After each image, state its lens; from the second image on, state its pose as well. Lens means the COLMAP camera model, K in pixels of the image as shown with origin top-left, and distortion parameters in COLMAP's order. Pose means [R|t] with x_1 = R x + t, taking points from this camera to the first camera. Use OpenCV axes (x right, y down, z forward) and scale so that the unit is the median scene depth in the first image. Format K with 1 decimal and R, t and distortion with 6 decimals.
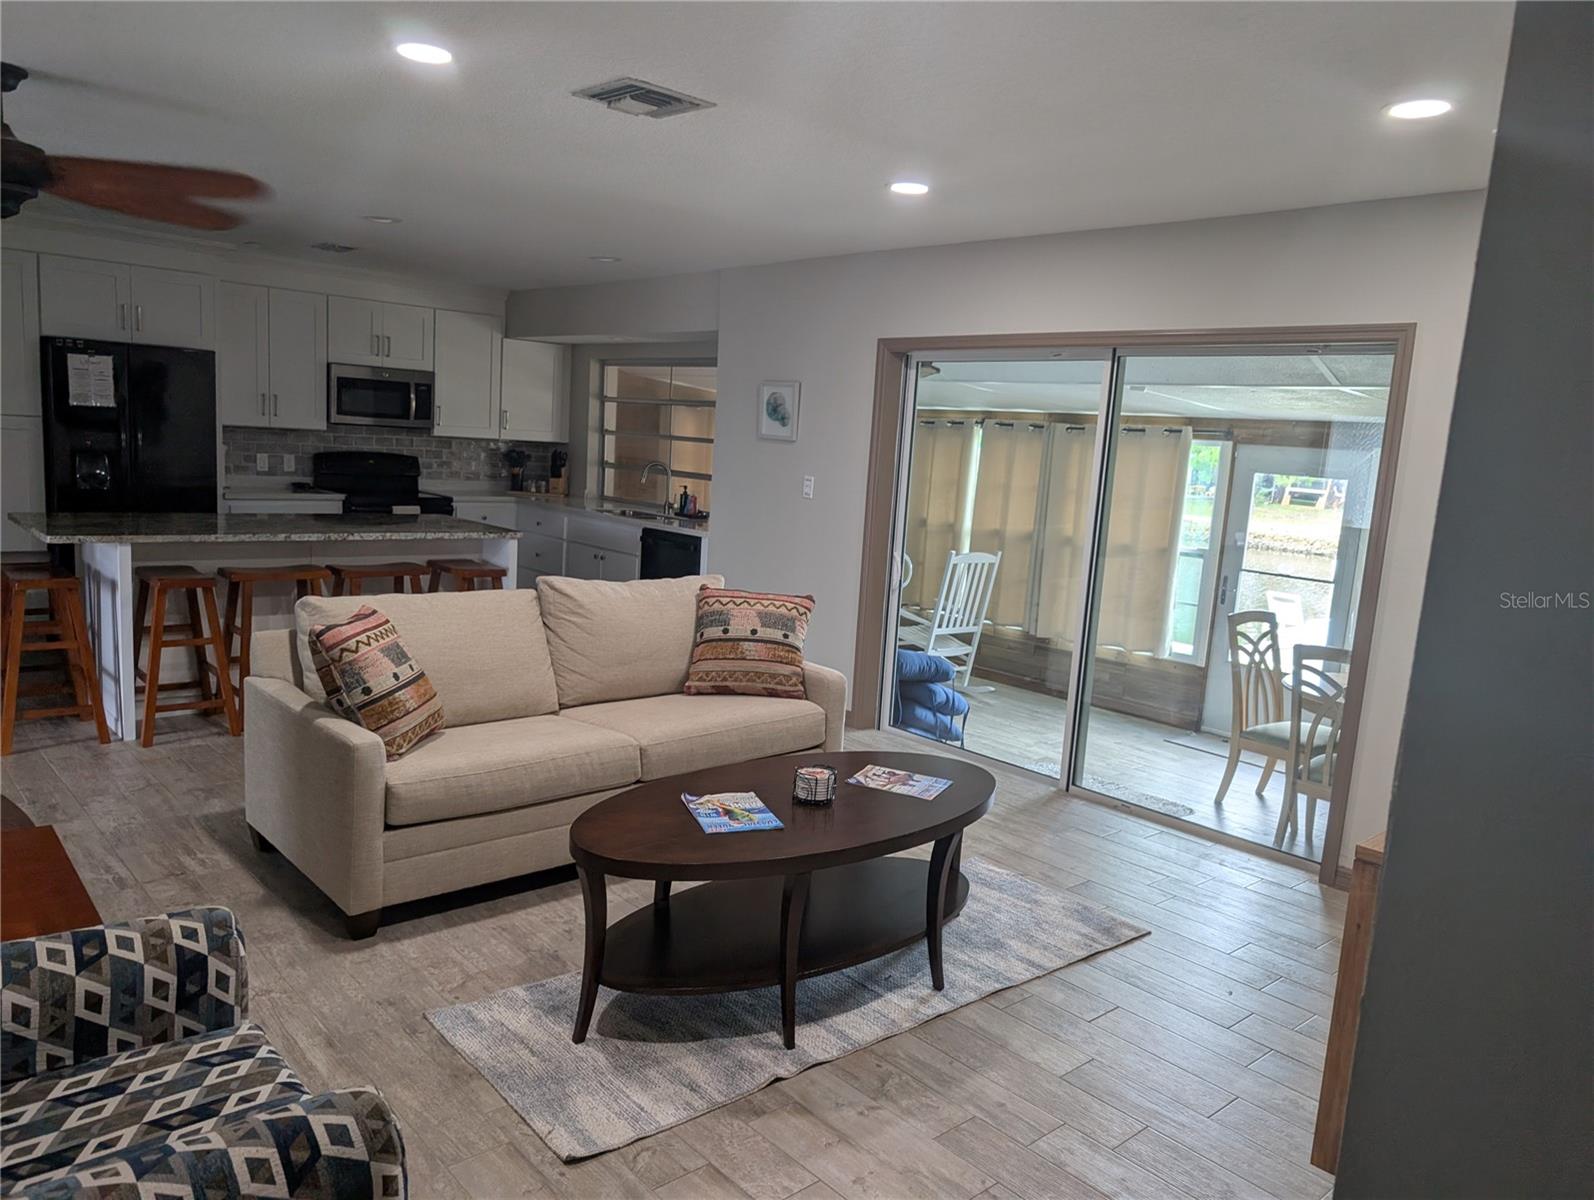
lens RADIAL K [[1123.3, 0, 797.0], [0, 1123.3, 600.0], [0, 0, 1]] dist [0.003410, 0.000379]
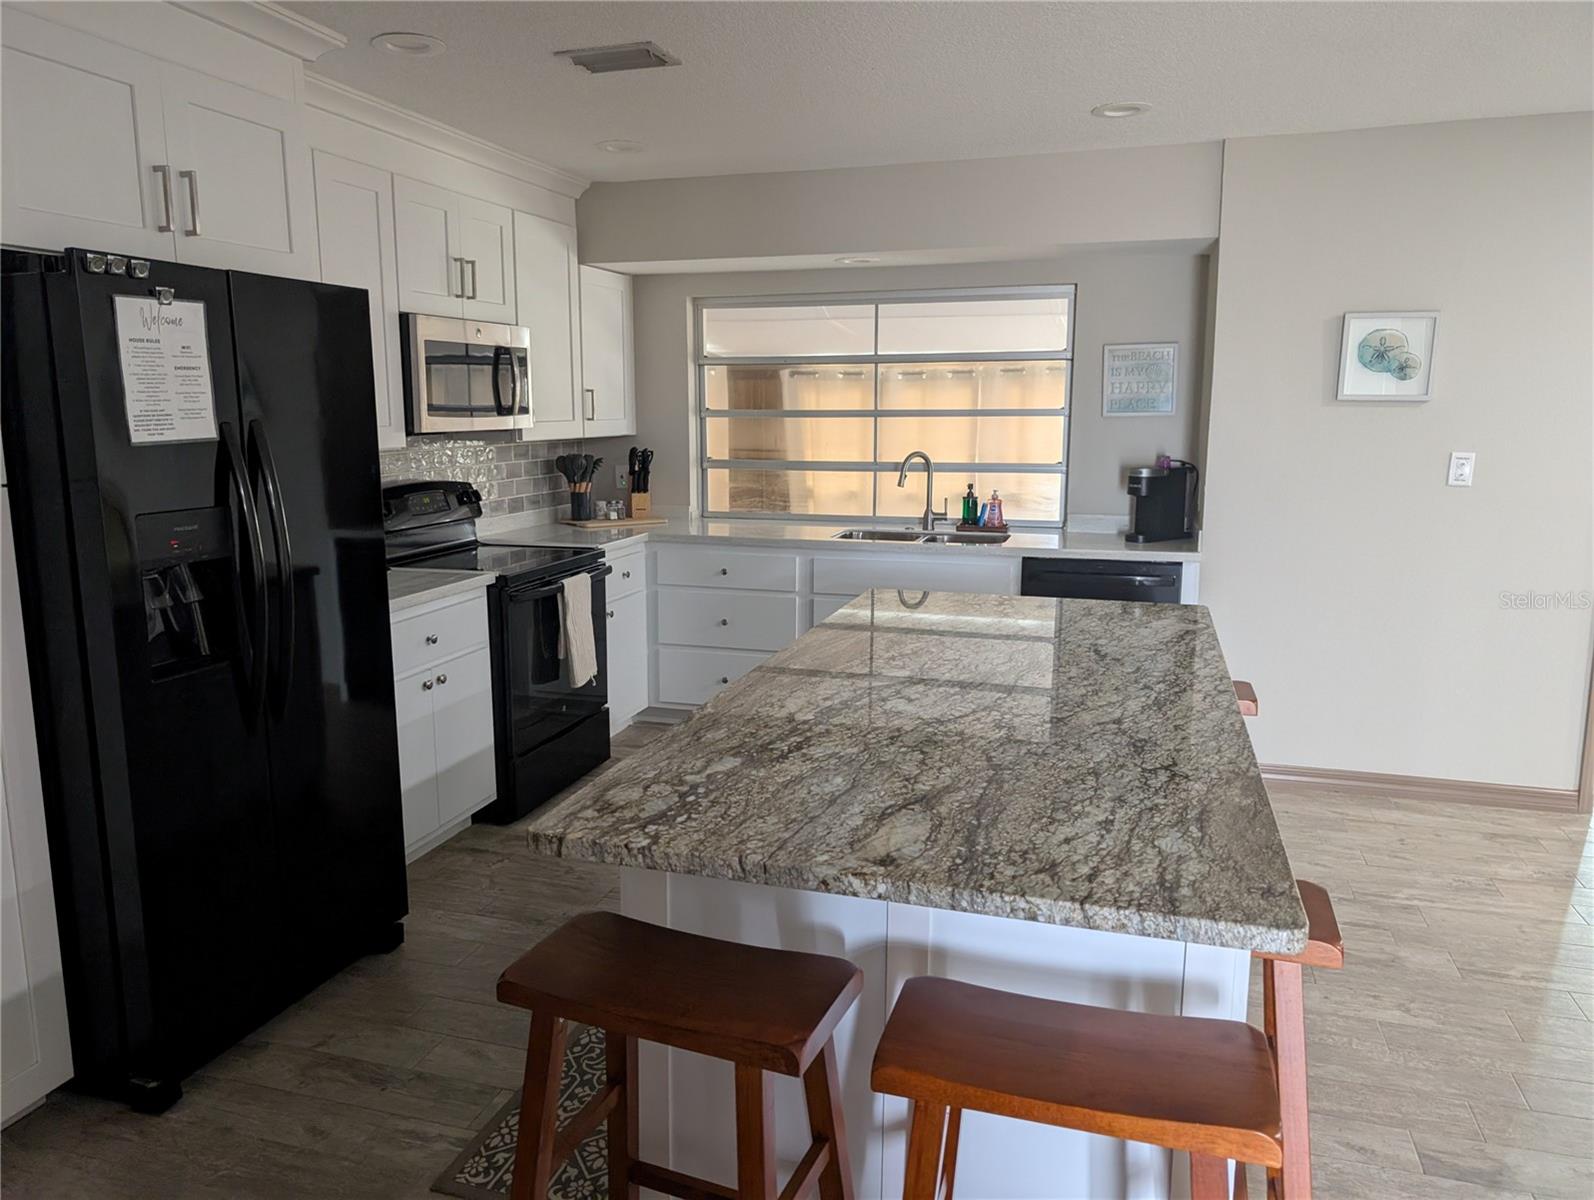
lens RADIAL K [[1172.6, 0, 797.0], [0, 1172.6, 600.0], [0, 0, 1]] dist [-0.000127, -0.001173]
pose [[0.853115, -0.151853, 0.499135, -0.496592], [0.133920, 0.988387, 0.071806, -0.089284], [-0.504242, 0.005585, 0.863544, 0.419132]]
